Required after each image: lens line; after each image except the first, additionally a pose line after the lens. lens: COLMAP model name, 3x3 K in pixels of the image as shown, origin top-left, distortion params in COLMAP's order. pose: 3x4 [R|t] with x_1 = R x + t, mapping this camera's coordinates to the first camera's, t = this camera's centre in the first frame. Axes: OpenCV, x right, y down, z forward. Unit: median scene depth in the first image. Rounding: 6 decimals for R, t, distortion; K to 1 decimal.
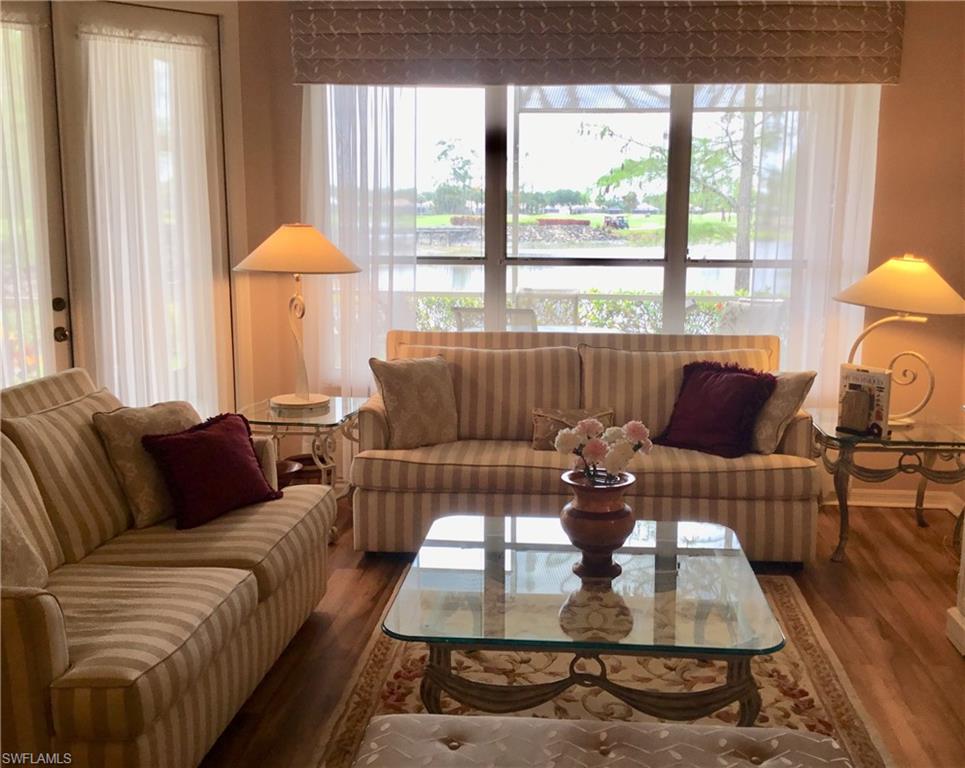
lens RADIAL K [[998.2, 0, 528.9], [0, 998.2, 407.3], [0, 0, 1]] dist [0.016872, 0.000000]
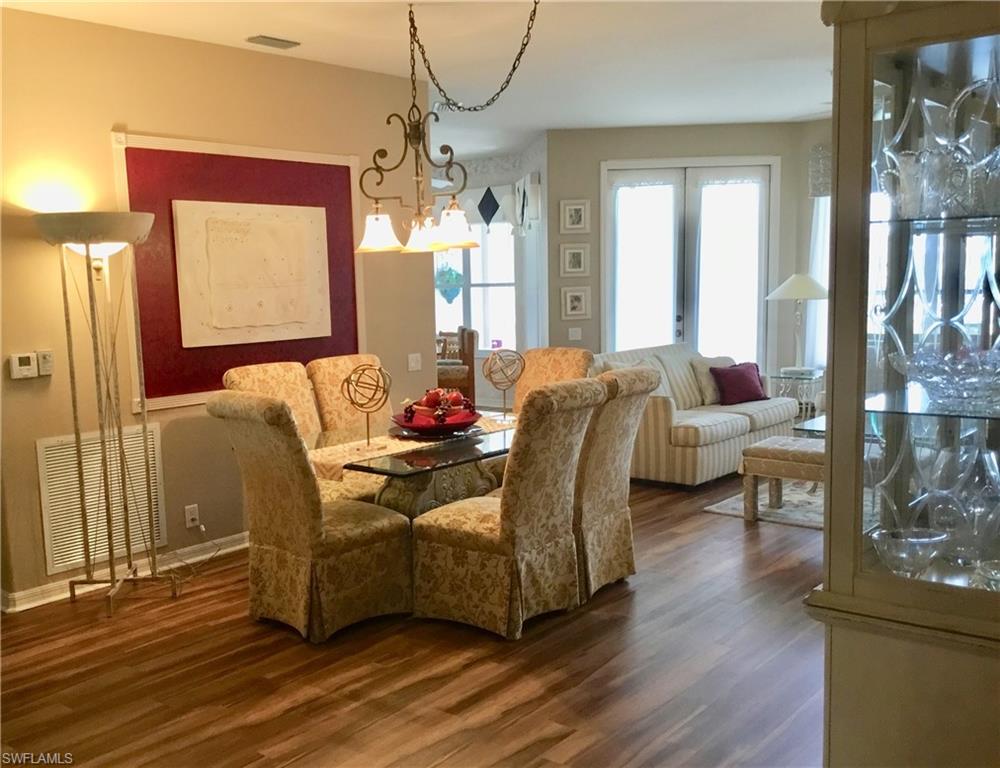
lens RADIAL K [[996.7, 0, 446.2], [0, 996.7, 420.9], [0, 0, 1]] dist [0.066015, 0.000000]
pose [[0.794083, 0.053820, -0.605422, 0.413784], [-0.078750, 0.996786, -0.014680, 0.178565], [0.602686, 0.059334, 0.795770, -0.927068]]
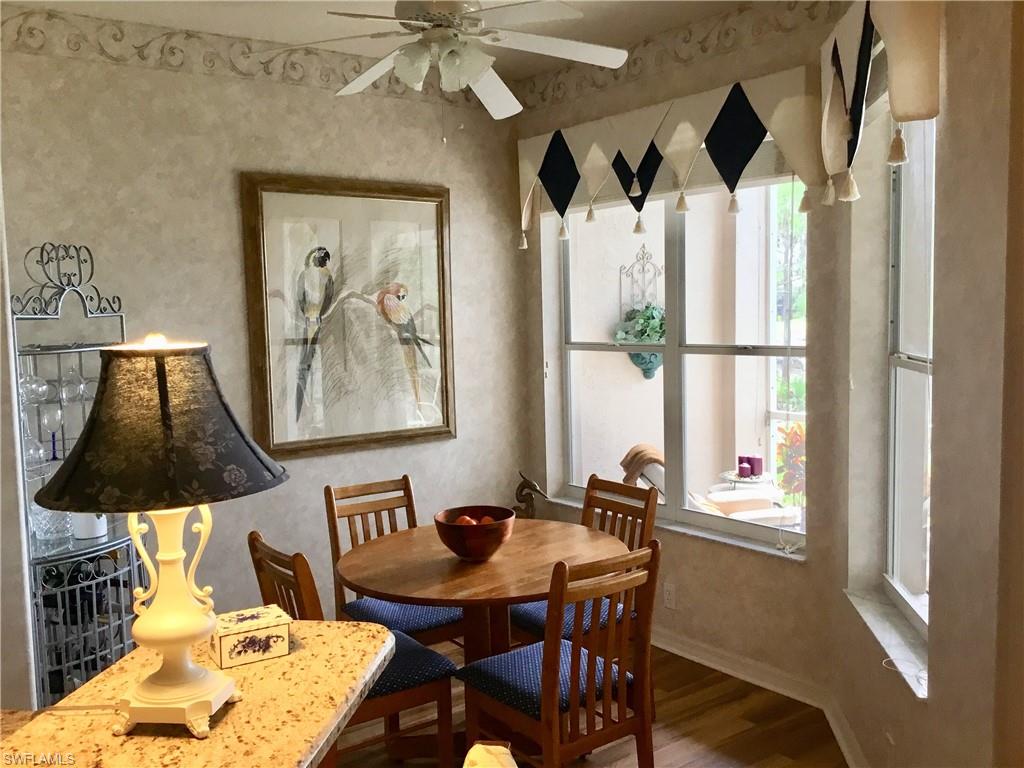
lens RADIAL K [[926.6, 0, 510.2], [0, 926.6, 390.2], [0, 0, 1]] dist [0.091437, -0.173247]
pose [[0.657764, 0.036242, -0.752351, -0.524723], [-0.110873, 0.992620, -0.049118, -0.107047], [0.745019, 0.115724, 0.656928, 0.400252]]
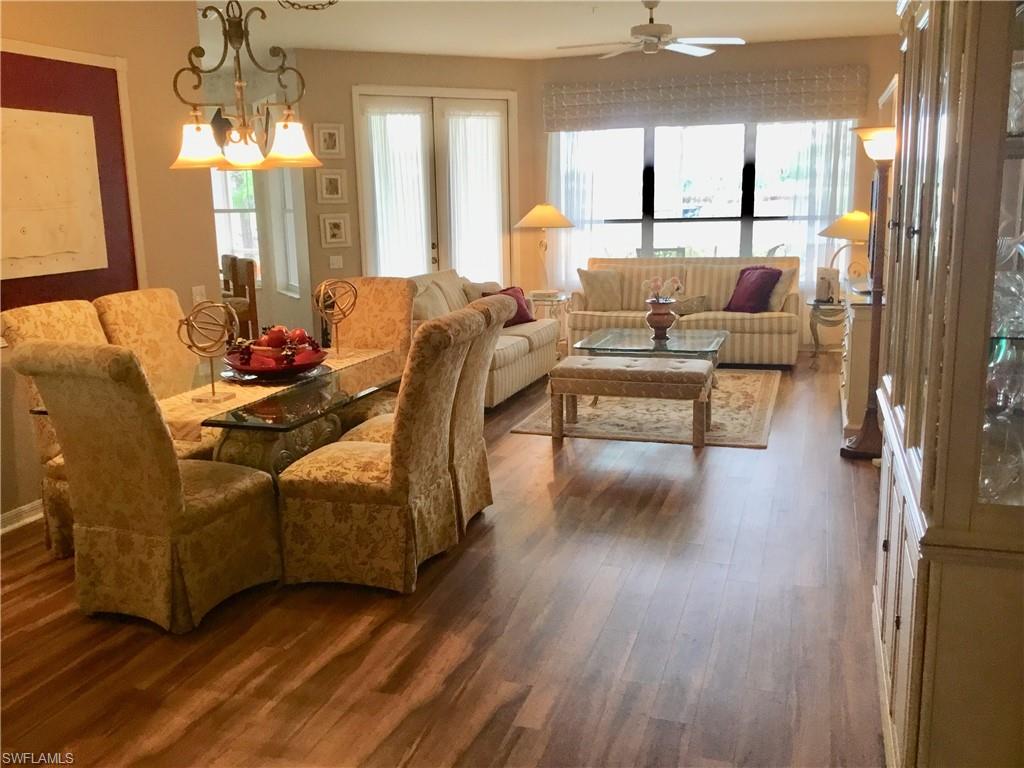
lens RADIAL K [[926.6, 0, 512.9], [0, 926.6, 389.6], [0, 0, 1]] dist [0.091437, -0.173247]
pose [[0.968344, 0.020683, -0.248761, 0.192319], [-0.017083, 0.999716, 0.016621, 0.171494], [0.249034, -0.011845, 0.968422, -0.891923]]
